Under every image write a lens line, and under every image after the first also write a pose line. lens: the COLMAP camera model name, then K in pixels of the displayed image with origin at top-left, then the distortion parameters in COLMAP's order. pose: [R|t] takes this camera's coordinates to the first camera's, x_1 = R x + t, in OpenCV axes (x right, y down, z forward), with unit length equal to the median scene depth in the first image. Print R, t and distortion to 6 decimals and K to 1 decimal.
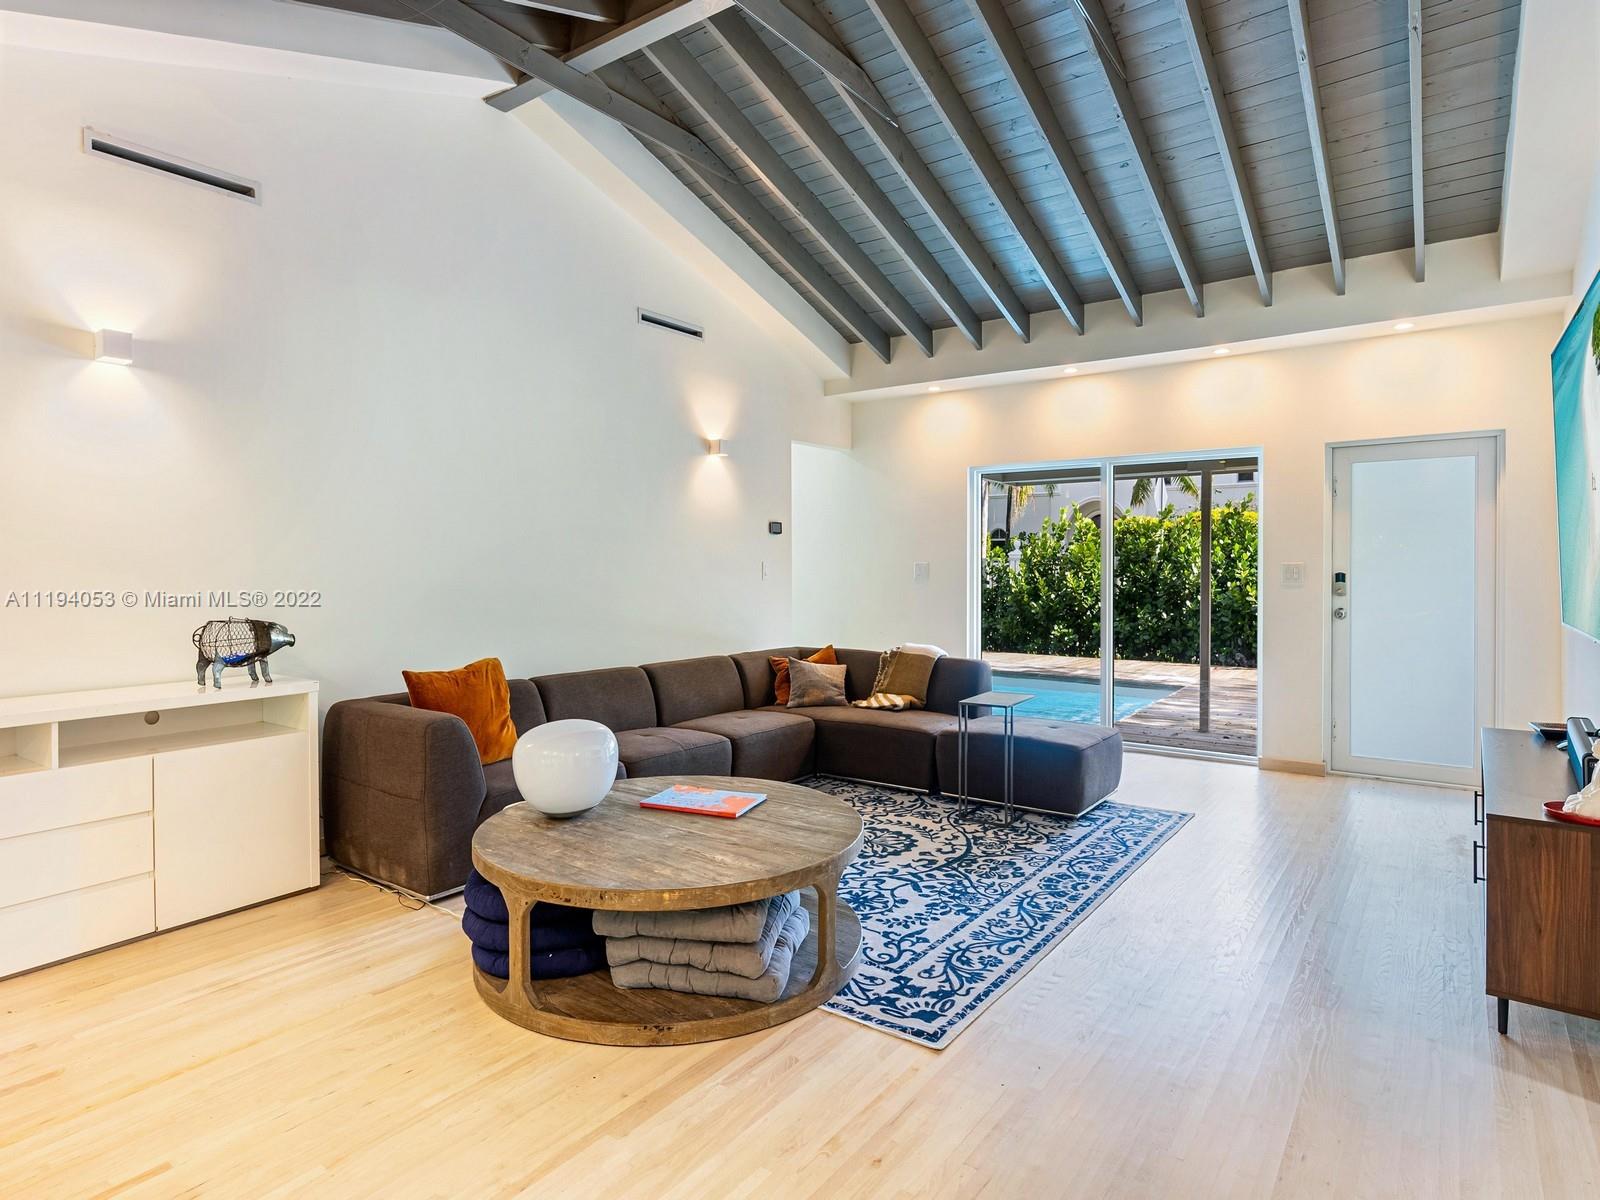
lens RADIAL K [[905.6, 0, 804.7], [0, 905.6, 595.3], [0, 0, 1]] dist [0.000134, 0.000132]
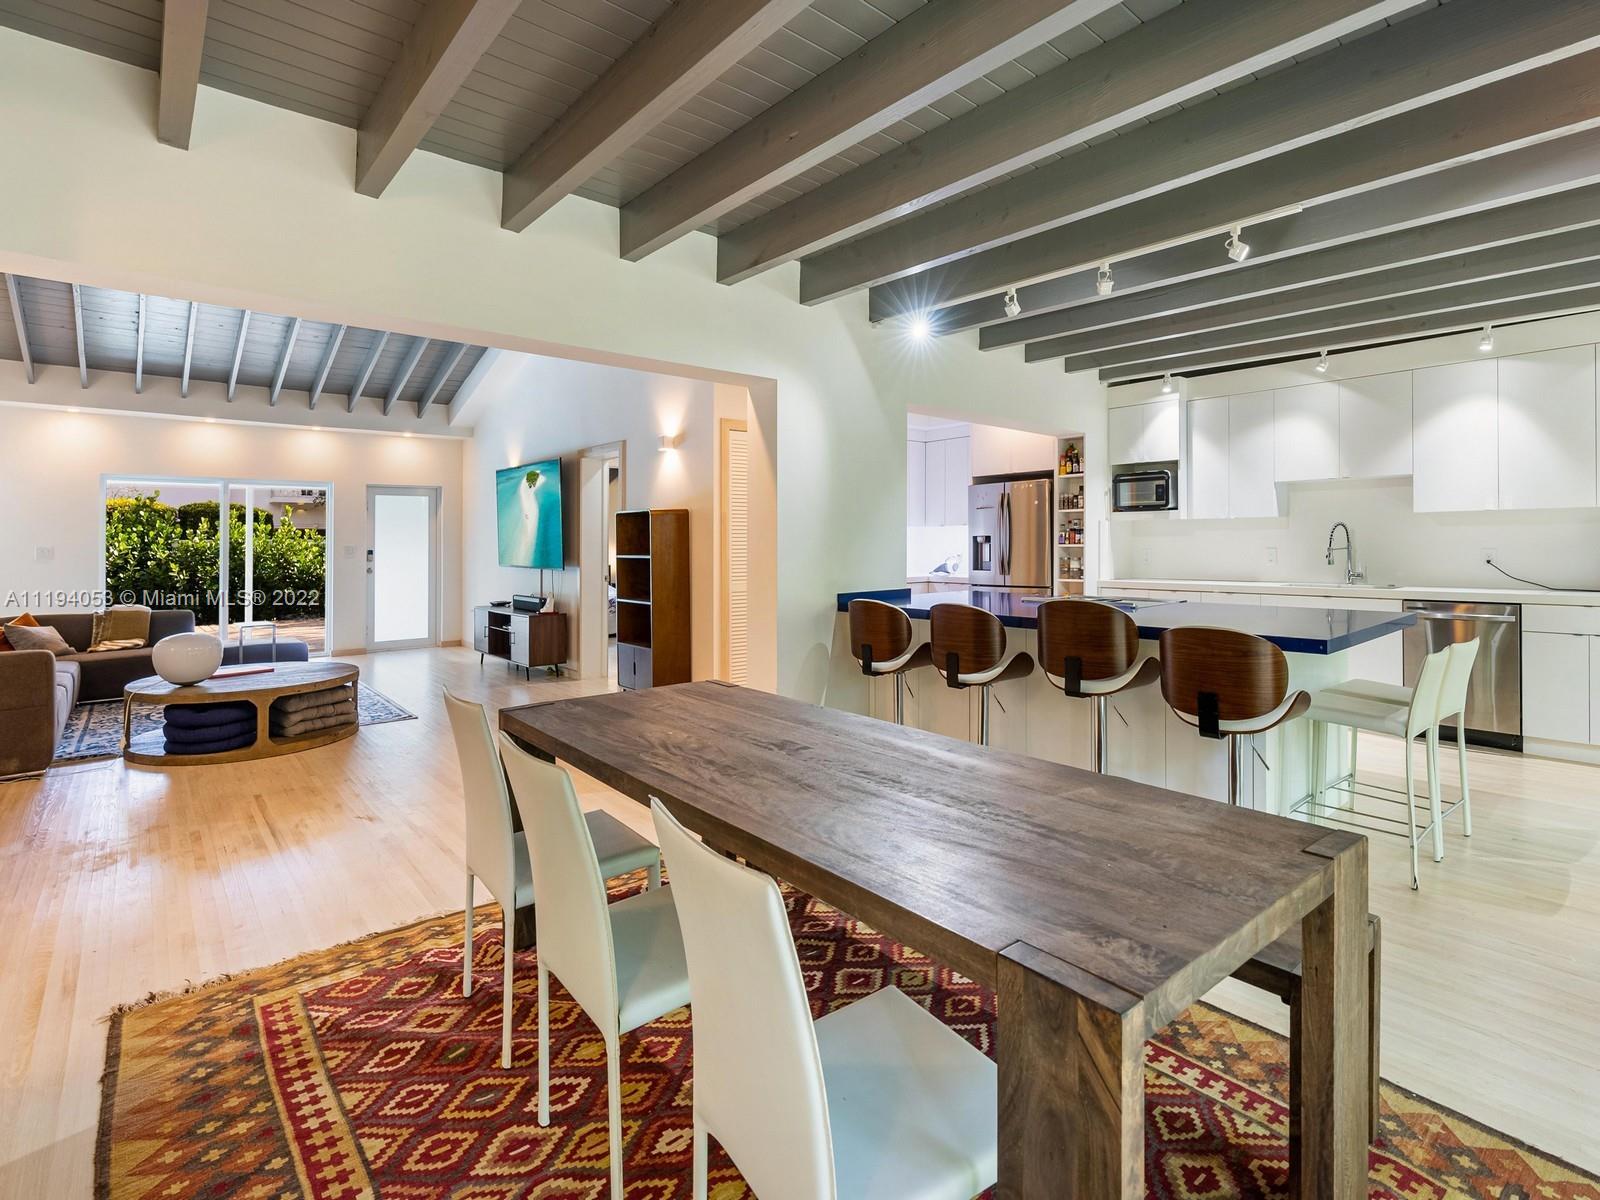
lens RADIAL K [[797.5, 0, 800.6], [0, 797.5, 599.7], [0, 0, 1]] dist [-0.001597, -0.000117]
pose [[0.252184, -0.070912, 0.965078, -1.341761], [0.039909, 0.997225, 0.062846, 0.018941], [-0.966856, 0.022667, 0.254314, -0.546411]]
